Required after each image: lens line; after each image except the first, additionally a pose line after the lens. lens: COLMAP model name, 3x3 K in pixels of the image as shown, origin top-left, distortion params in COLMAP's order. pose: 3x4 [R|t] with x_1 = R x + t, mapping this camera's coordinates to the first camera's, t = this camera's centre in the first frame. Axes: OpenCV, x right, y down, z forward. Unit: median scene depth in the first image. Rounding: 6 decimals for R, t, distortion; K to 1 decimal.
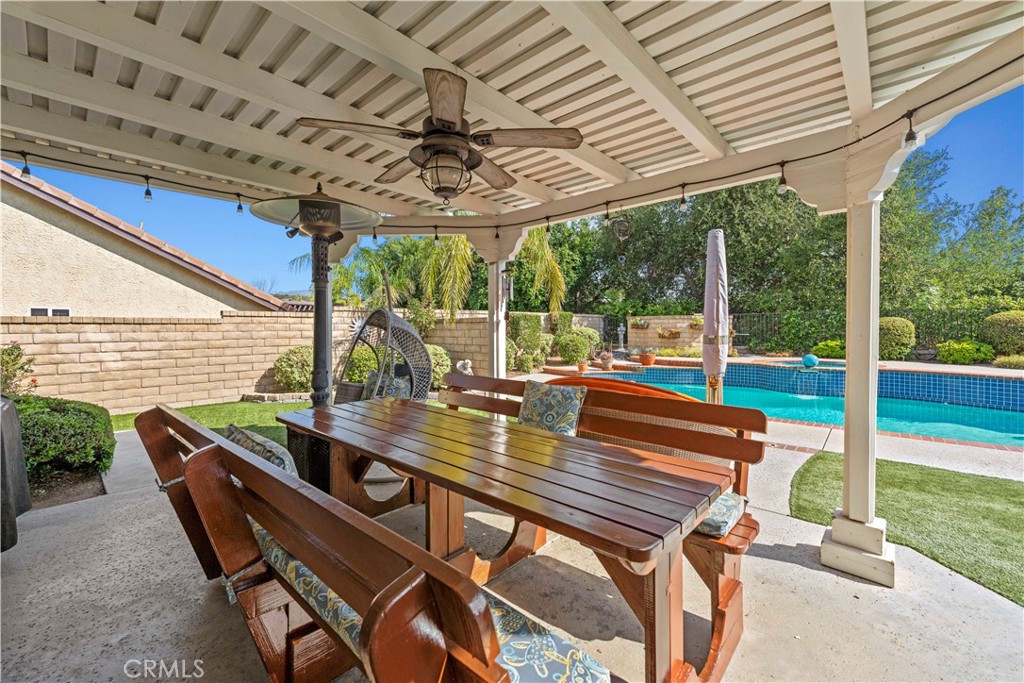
lens RADIAL K [[415.7, 0, 512.6], [0, 415.7, 327.7], [0, 0, 1]] dist [-0.000438, -0.000036]
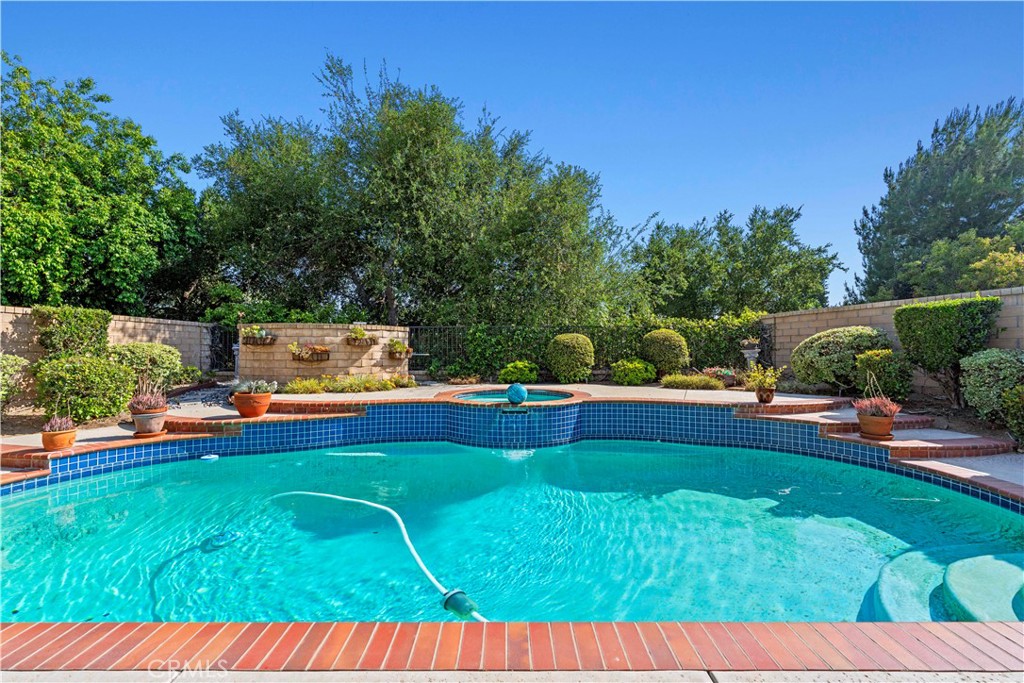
lens RADIAL K [[414.8, 0, 512.0], [0, 414.8, 341.5], [0, 0, 1]] dist [-0.000314, 0.000242]
pose [[0.746706, 0.016746, 0.664943, 0.200969], [-0.003154, 0.999761, -0.021636, 0.009253], [-0.665147, 0.014059, 0.746580, 0.375009]]
